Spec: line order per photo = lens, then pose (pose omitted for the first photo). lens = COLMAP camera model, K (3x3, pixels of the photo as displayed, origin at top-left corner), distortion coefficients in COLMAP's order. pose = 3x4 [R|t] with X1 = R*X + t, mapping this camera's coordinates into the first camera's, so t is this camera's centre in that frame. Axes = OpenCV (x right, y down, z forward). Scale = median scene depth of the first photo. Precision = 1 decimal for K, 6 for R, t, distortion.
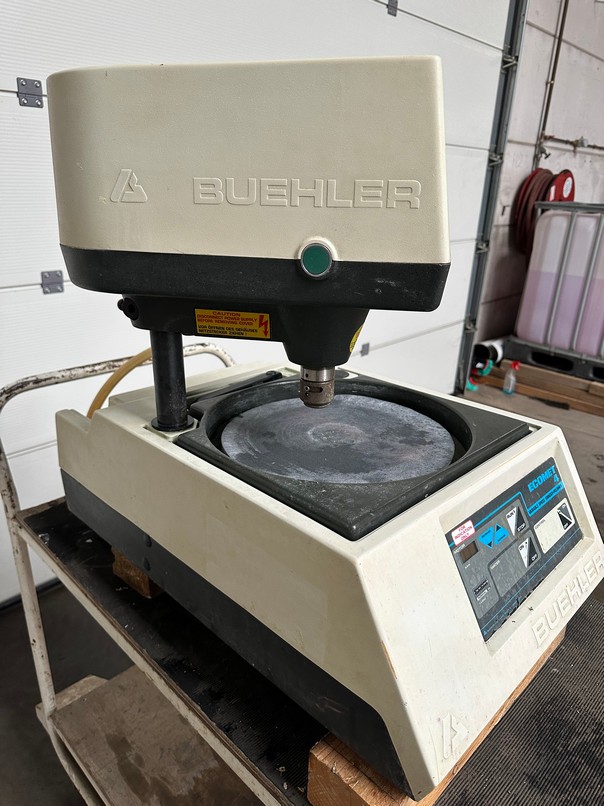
lens RADIAL K [[564.6, 0, 303.1], [0, 564.6, 392.0], [0, 0, 1]] dist [0.002737, -0.047792]
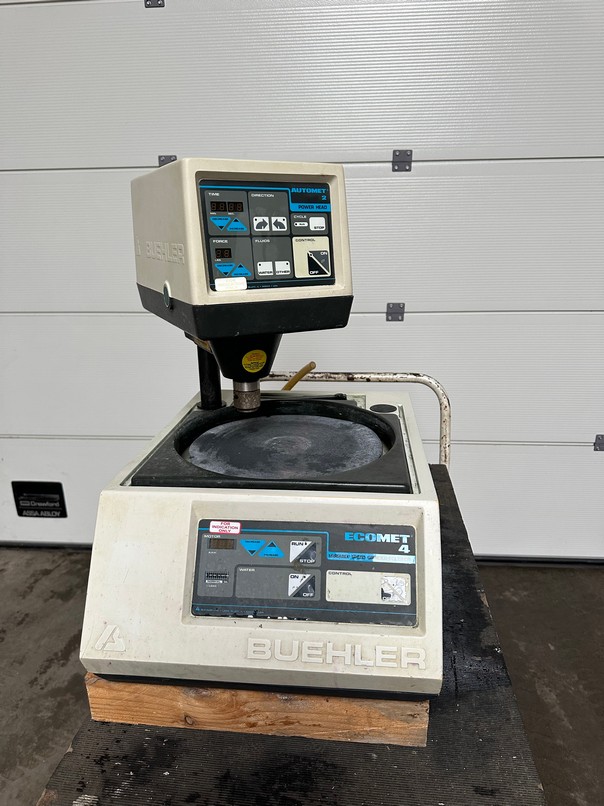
lens RADIAL K [[548.0, 0, 305.2], [0, 548.0, 385.9], [0, 0, 1]] dist [0.068966, -0.159510]
pose [[0.643246, 0.181465, -0.743845, 1.094698], [-0.232978, 0.971830, 0.035614, -0.112948], [0.729353, 0.150391, 0.667403, 0.268217]]
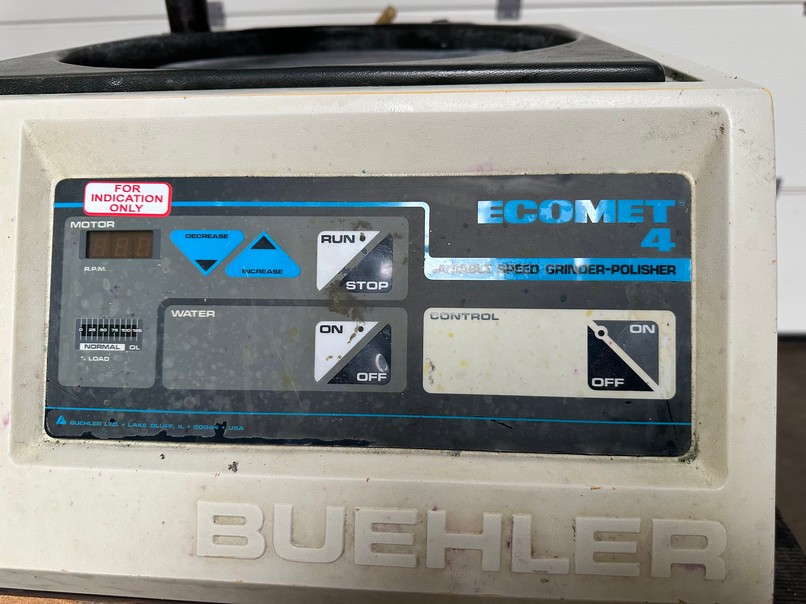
lens RADIAL K [[548.0, 0, 403.0], [0, 548.0, 302.0], [0, 0, 1]] dist [0.068966, -0.159510]
pose [[0.666502, 0.339458, -0.663734, 0.643555], [-0.220823, 0.940258, 0.259138, 0.154799], [0.712048, -0.026148, 0.701644, 0.775999]]
